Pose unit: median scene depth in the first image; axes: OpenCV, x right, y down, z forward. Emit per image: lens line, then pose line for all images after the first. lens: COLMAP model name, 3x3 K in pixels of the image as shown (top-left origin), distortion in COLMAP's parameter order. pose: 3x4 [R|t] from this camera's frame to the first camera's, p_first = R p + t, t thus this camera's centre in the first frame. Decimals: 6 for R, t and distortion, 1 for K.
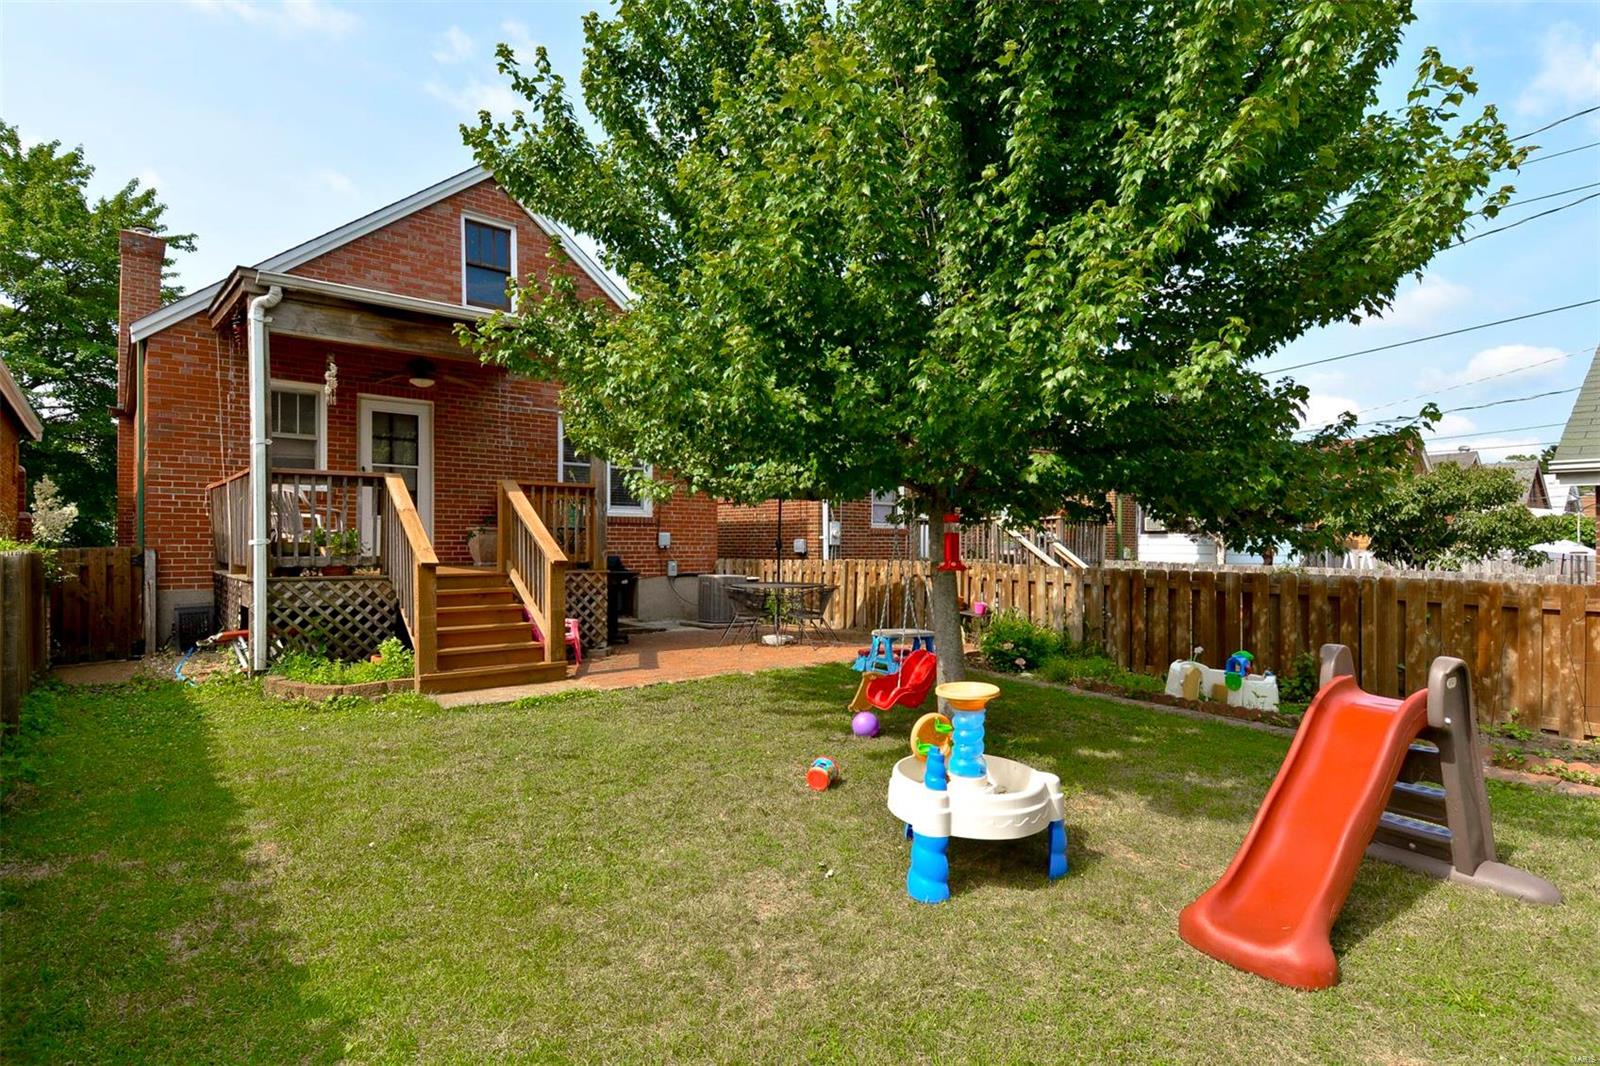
lens RADIAL K [[824.7, 0, 800.2], [0, 824.7, 541.9], [0, 0, 1]] dist [-0.002433, -0.000479]
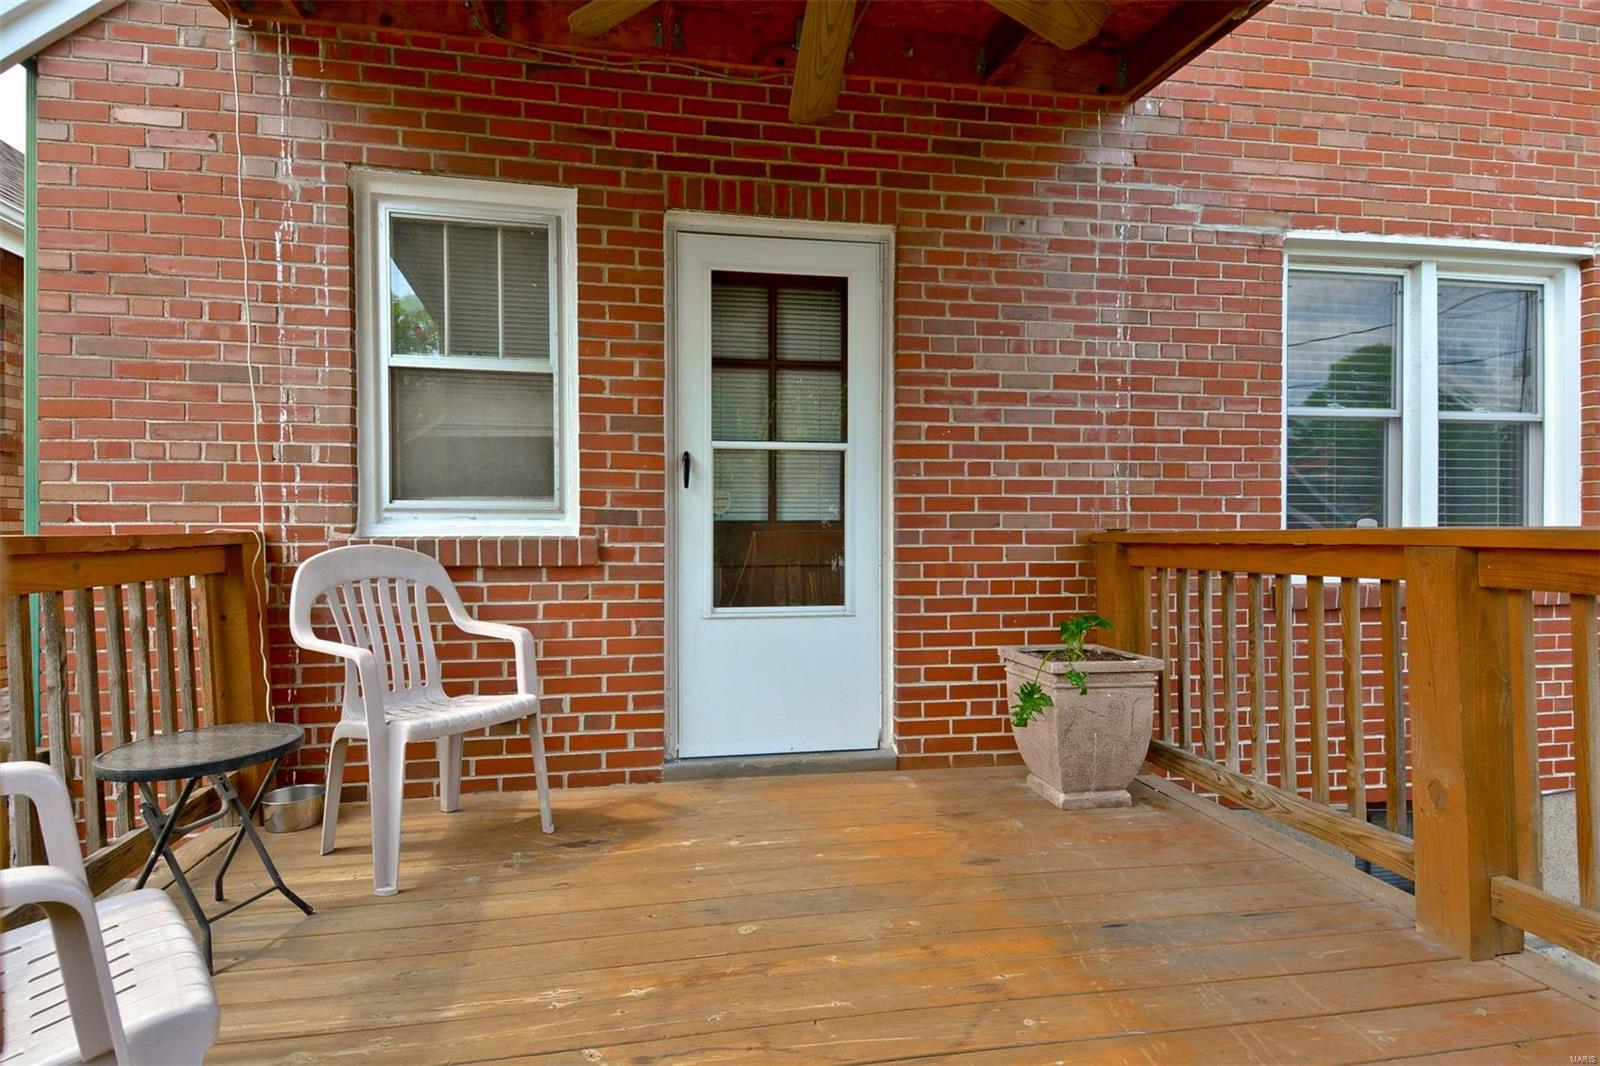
lens RADIAL K [[824.7, 0, 795.8], [0, 824.7, 534.0], [0, 0, 1]] dist [-0.002433, -0.000479]
pose [[0.881845, -0.001434, -0.471537, -0.349813], [0.004917, 0.999969, 0.006154, -0.062582], [0.471514, -0.007745, 0.881825, 0.749020]]
